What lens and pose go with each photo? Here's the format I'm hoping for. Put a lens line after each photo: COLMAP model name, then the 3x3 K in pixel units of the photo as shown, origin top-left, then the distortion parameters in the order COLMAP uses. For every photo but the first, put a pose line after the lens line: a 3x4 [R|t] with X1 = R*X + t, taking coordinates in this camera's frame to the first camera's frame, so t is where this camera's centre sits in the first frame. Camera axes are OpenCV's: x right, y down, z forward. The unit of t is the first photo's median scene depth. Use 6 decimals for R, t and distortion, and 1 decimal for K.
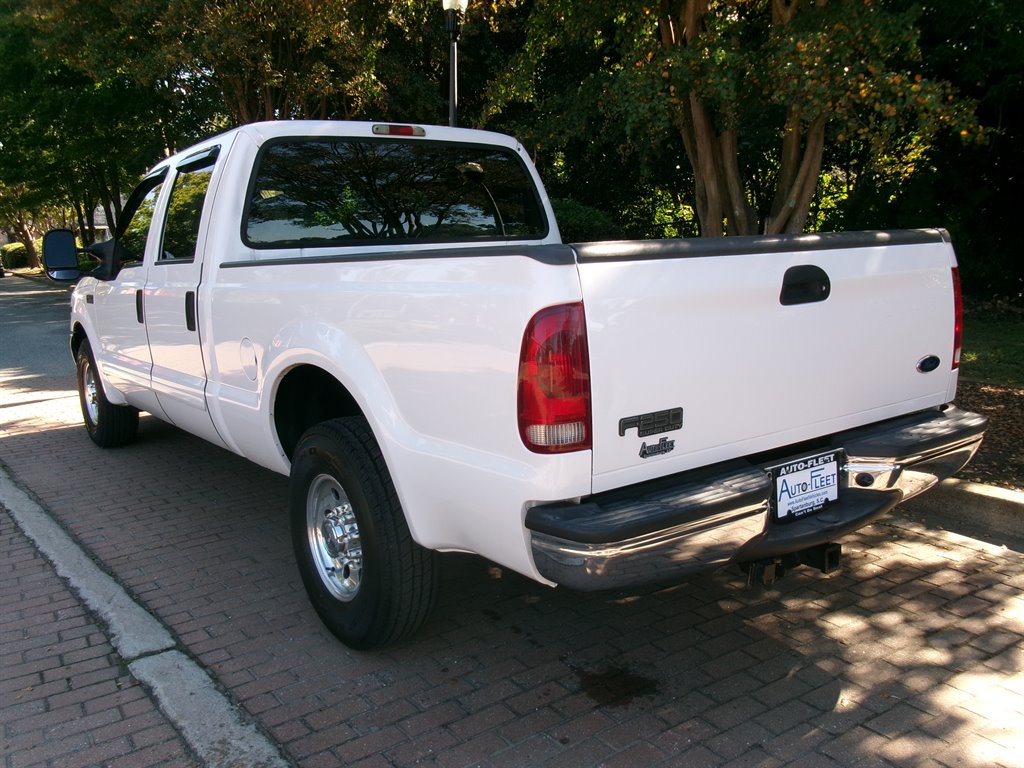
lens RADIAL K [[835.9, 0, 512.0], [0, 835.9, 384.0], [0, 0, 1]] dist [0.022280, 0.010737]
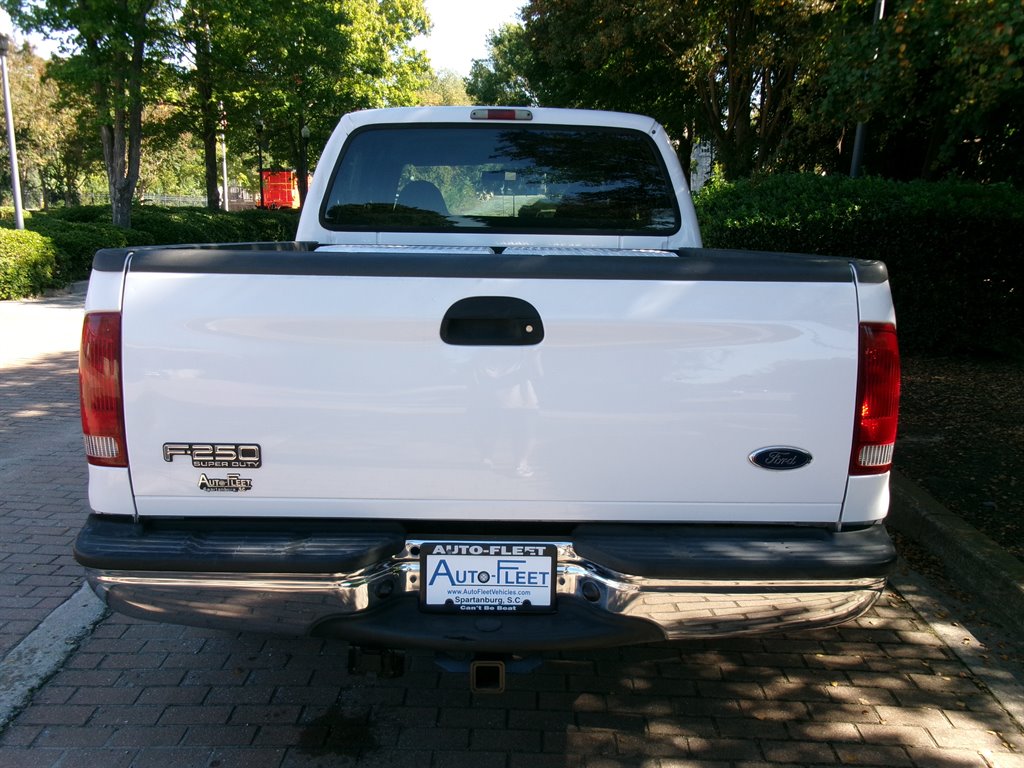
lens RADIAL K [[835.9, 0, 512.0], [0, 835.9, 384.0], [0, 0, 1]] dist [0.022280, 0.010737]
pose [[0.828627, 0.154631, -0.538021, 0.750300], [-0.138480, 0.987843, 0.070635, -0.113012], [0.542403, 0.015975, 0.839967, 0.345819]]
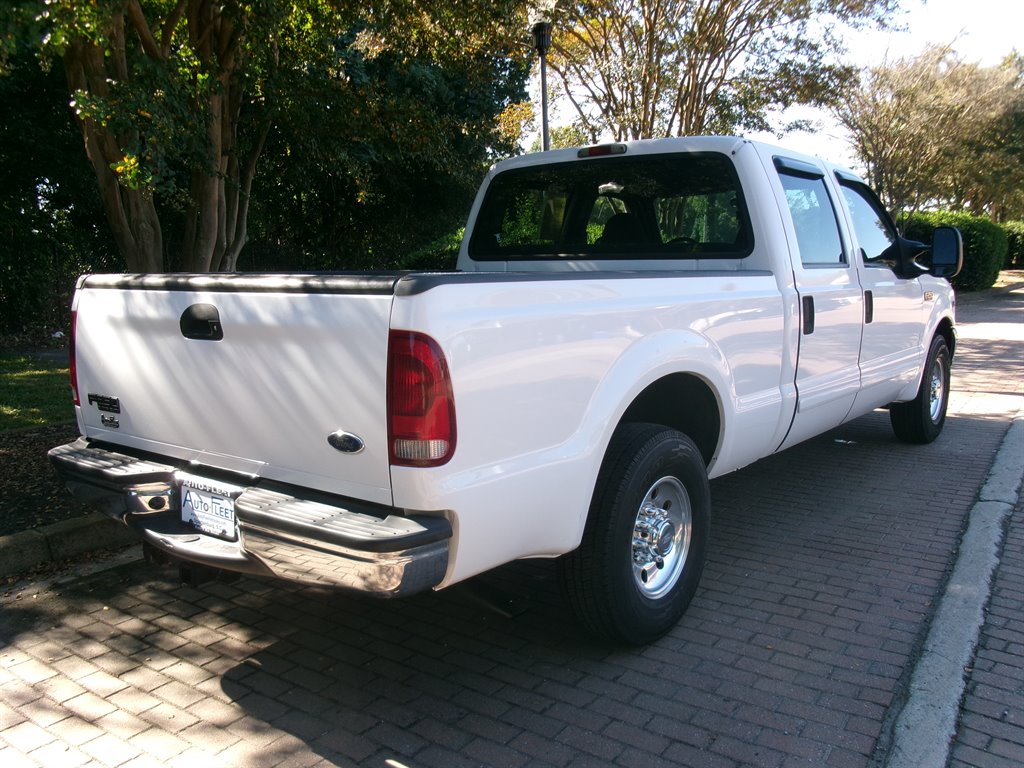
lens RADIAL K [[835.9, 0, 512.0], [0, 835.9, 384.0], [0, 0, 1]] dist [0.022280, 0.010737]
pose [[0.302595, 0.166673, -0.938433, 1.443798], [-0.149180, 0.980739, 0.126084, -0.228595], [0.941372, 0.101843, 0.321631, 0.988359]]
